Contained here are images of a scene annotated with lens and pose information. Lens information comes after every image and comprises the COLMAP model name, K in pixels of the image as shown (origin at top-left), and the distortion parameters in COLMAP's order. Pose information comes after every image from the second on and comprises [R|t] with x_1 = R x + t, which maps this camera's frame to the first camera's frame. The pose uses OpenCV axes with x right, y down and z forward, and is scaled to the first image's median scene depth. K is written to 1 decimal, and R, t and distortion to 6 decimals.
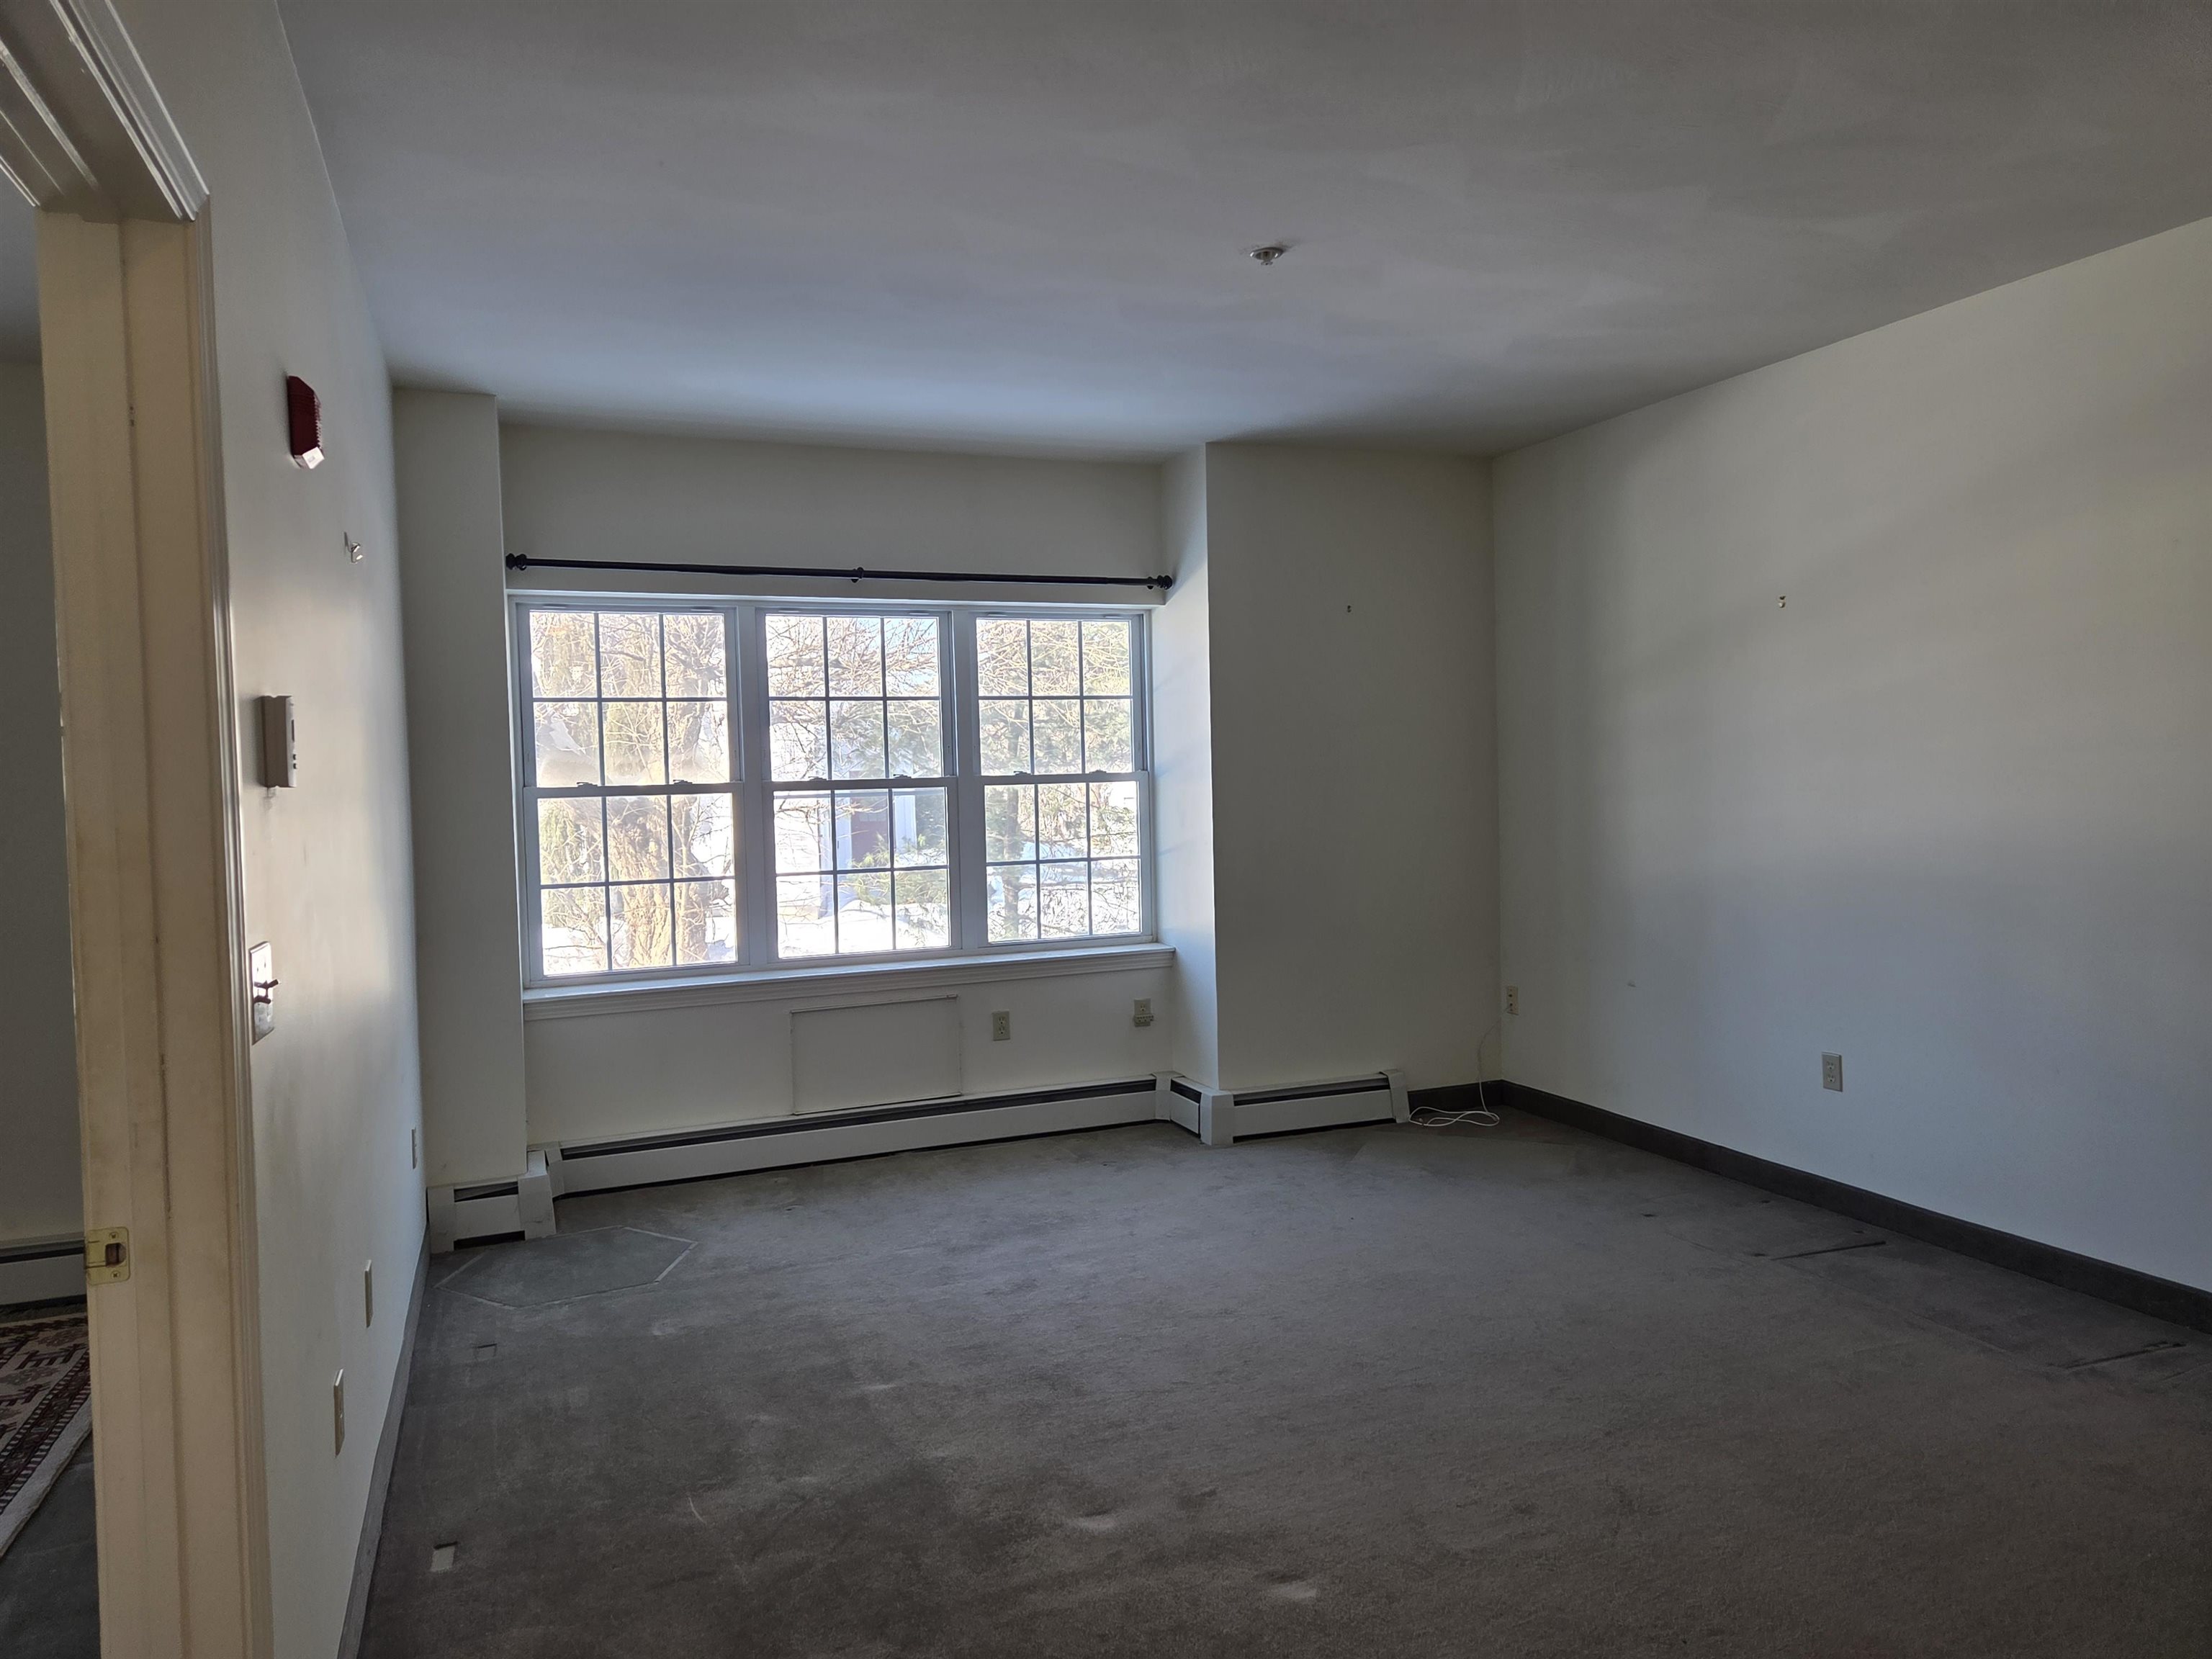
lens RADIAL K [[1502.5, 0, 1123.3], [0, 1502.5, 821.9], [0, 0, 1]] dist [0.072134, -0.002723]
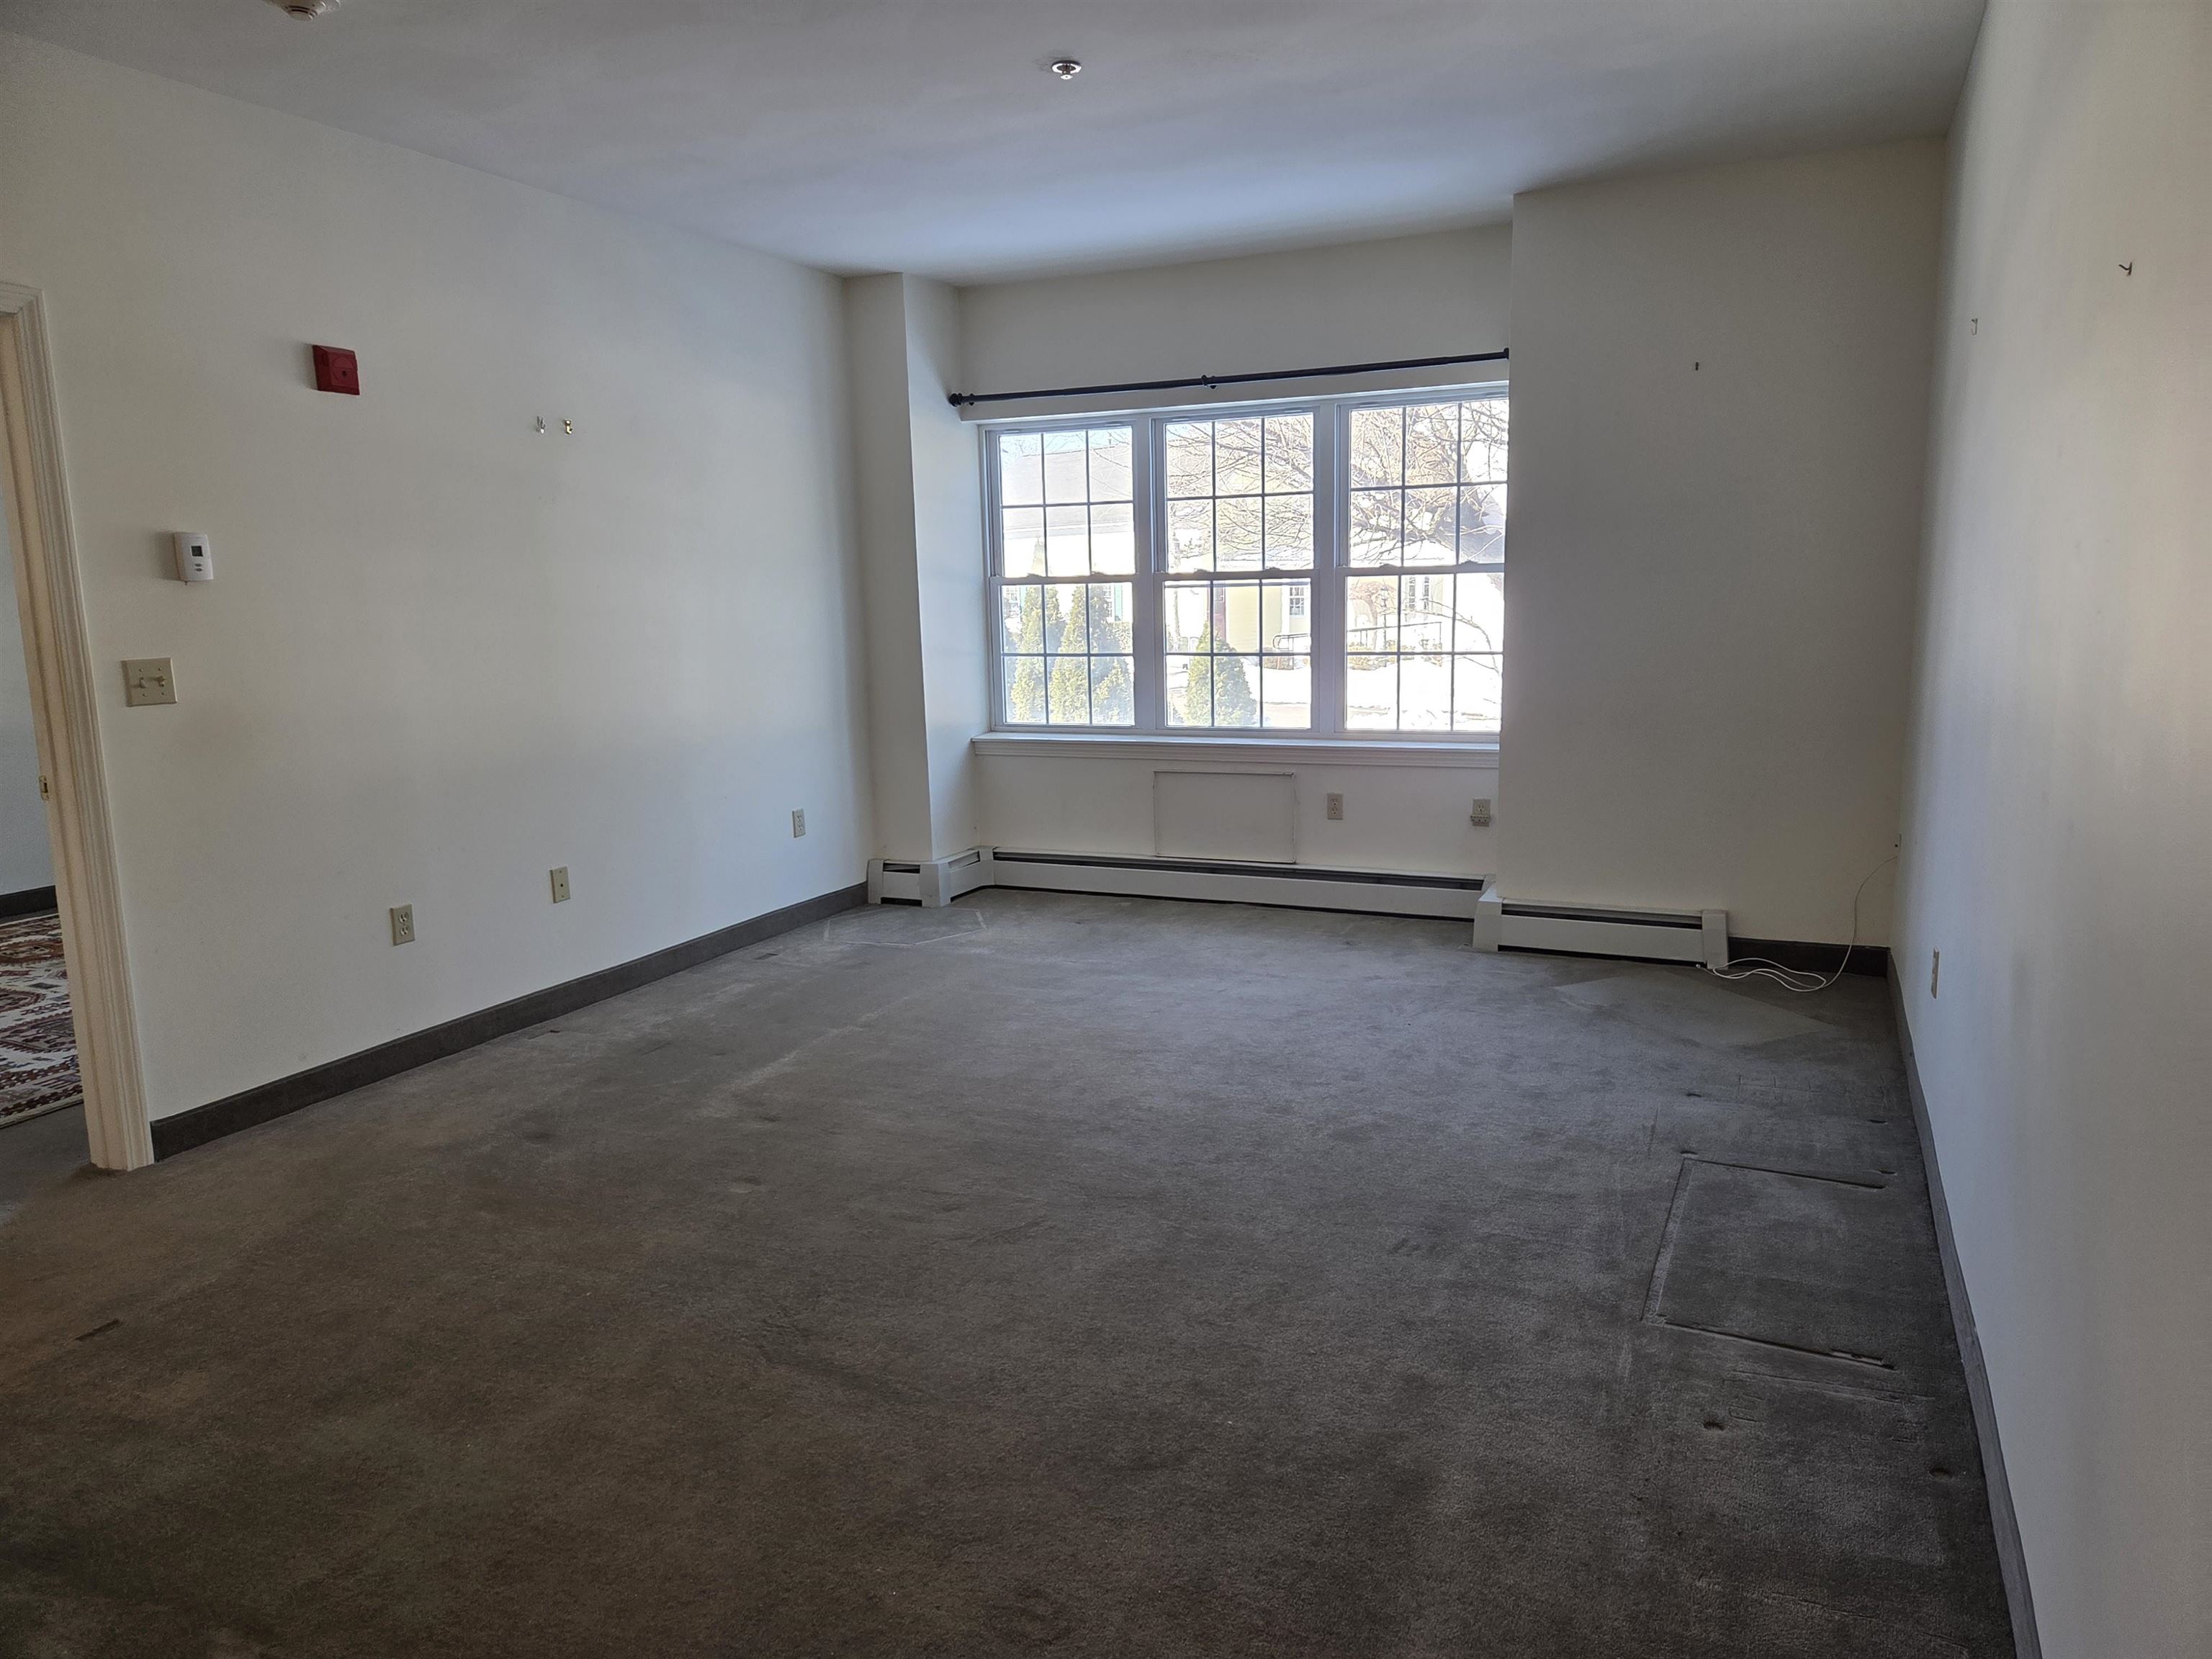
lens RADIAL K [[1502.5, 0, 1123.3], [0, 1502.5, 821.9], [0, 0, 1]] dist [0.072134, -0.002723]
pose [[0.693291, 0.124991, -0.709736, 0.591344], [-0.020370, 0.987850, 0.154070, -0.015161], [0.720370, -0.092358, 0.687414, 0.163702]]
